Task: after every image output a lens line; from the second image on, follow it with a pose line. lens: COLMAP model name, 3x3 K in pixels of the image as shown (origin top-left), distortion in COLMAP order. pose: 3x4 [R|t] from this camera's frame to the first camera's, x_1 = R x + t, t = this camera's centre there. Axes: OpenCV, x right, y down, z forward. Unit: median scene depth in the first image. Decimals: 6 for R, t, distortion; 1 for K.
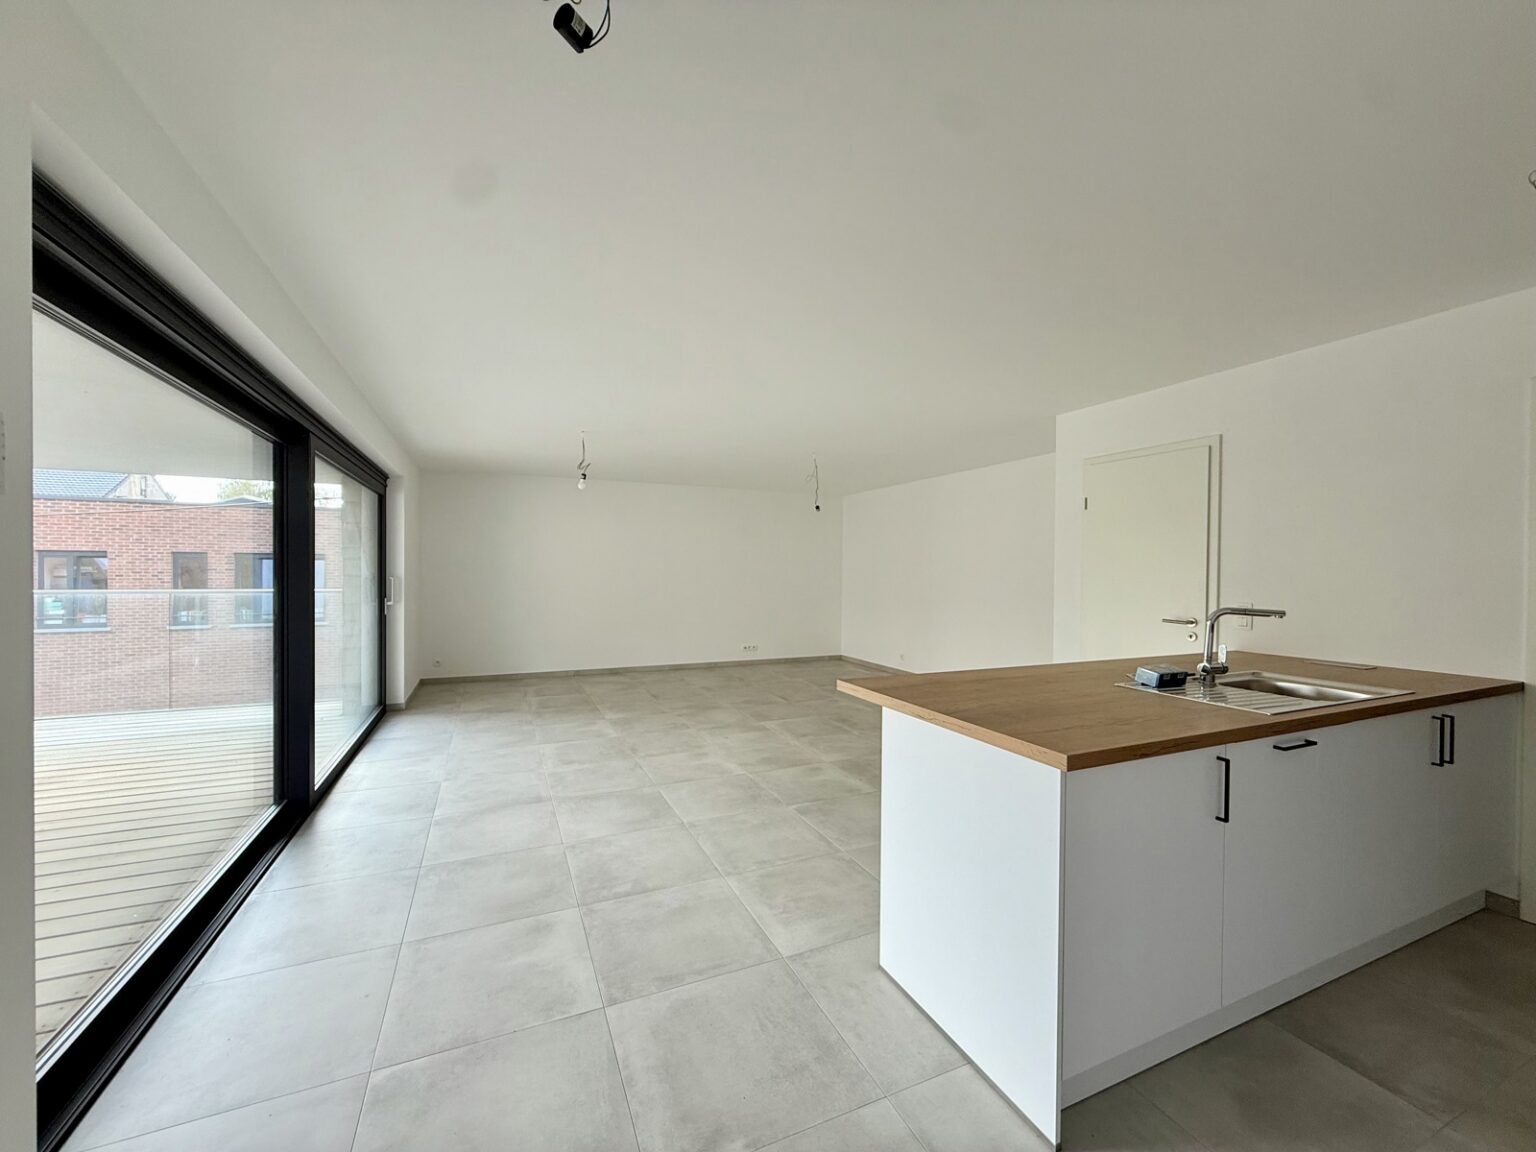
lens RADIAL K [[611.1, 0, 764.7], [0, 611.1, 574.2], [0, 0, 1]] dist [-0.001495, 0.000050]
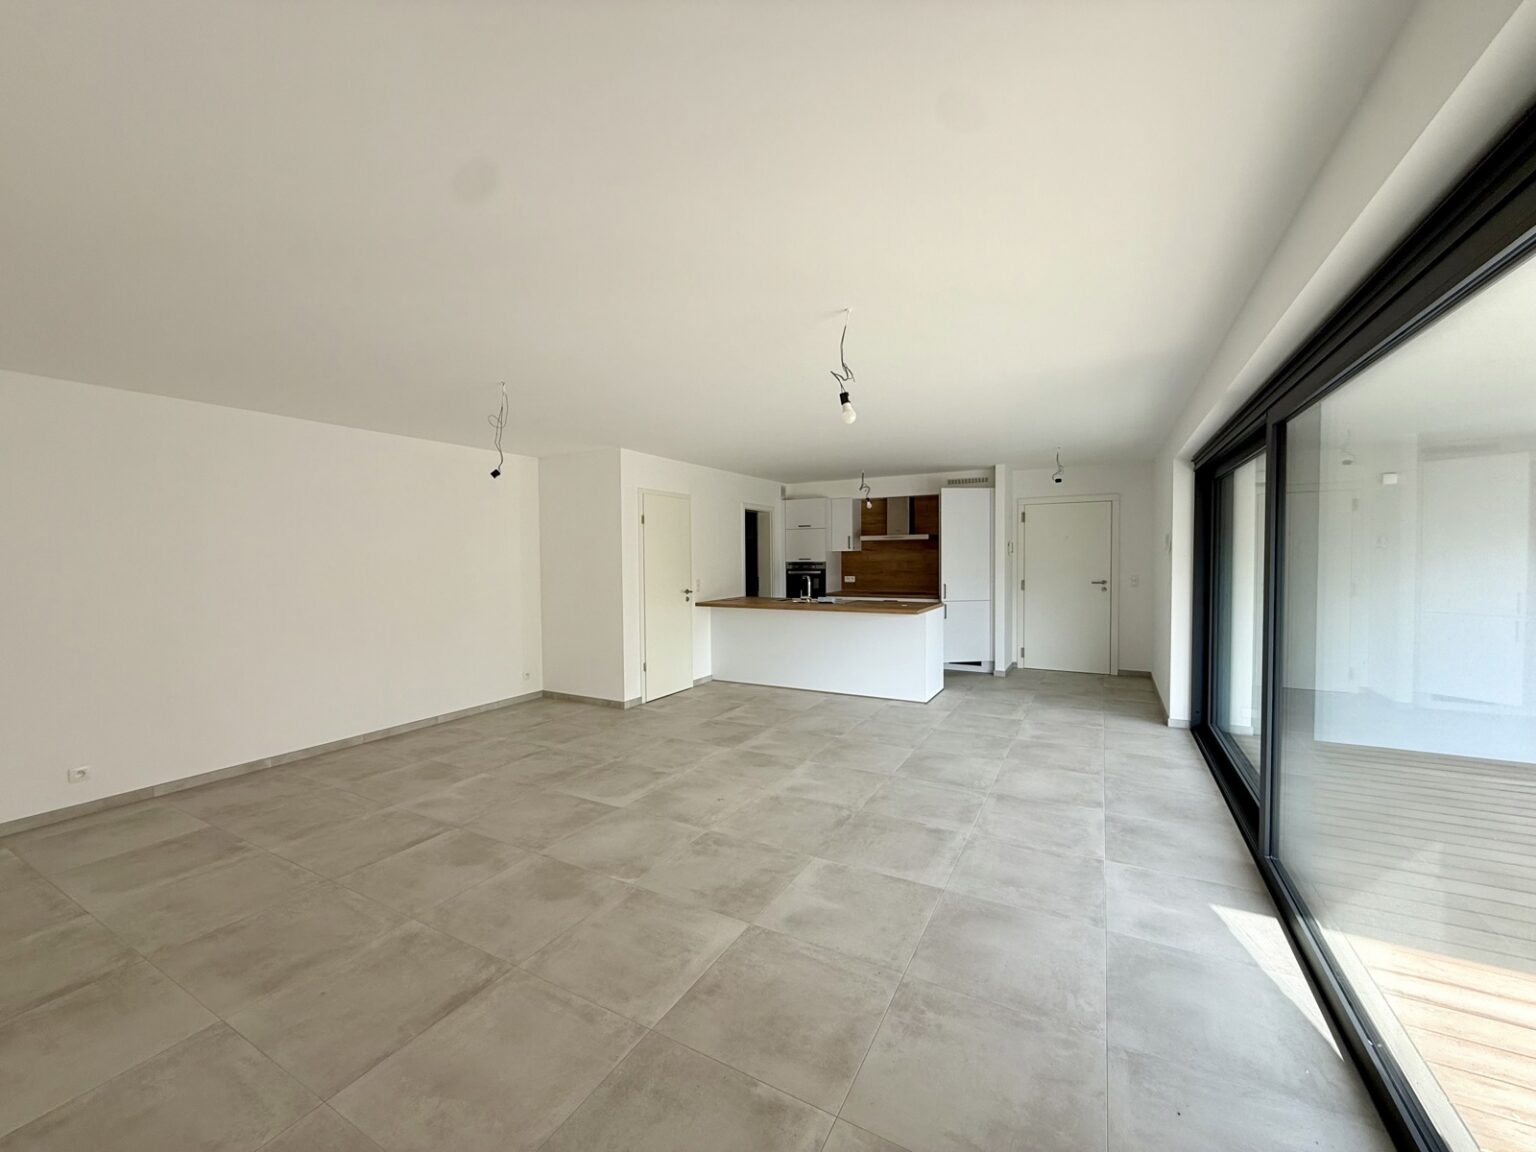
lens RADIAL K [[611.1, 0, 764.7], [0, 611.1, 574.2], [0, 0, 1]] dist [-0.001495, 0.000050]
pose [[-0.605490, -0.025419, 0.795447, -0.740036], [0.010804, 0.999135, 0.040152, -0.037762], [-0.795780, 0.032905, -0.604692, 1.521820]]
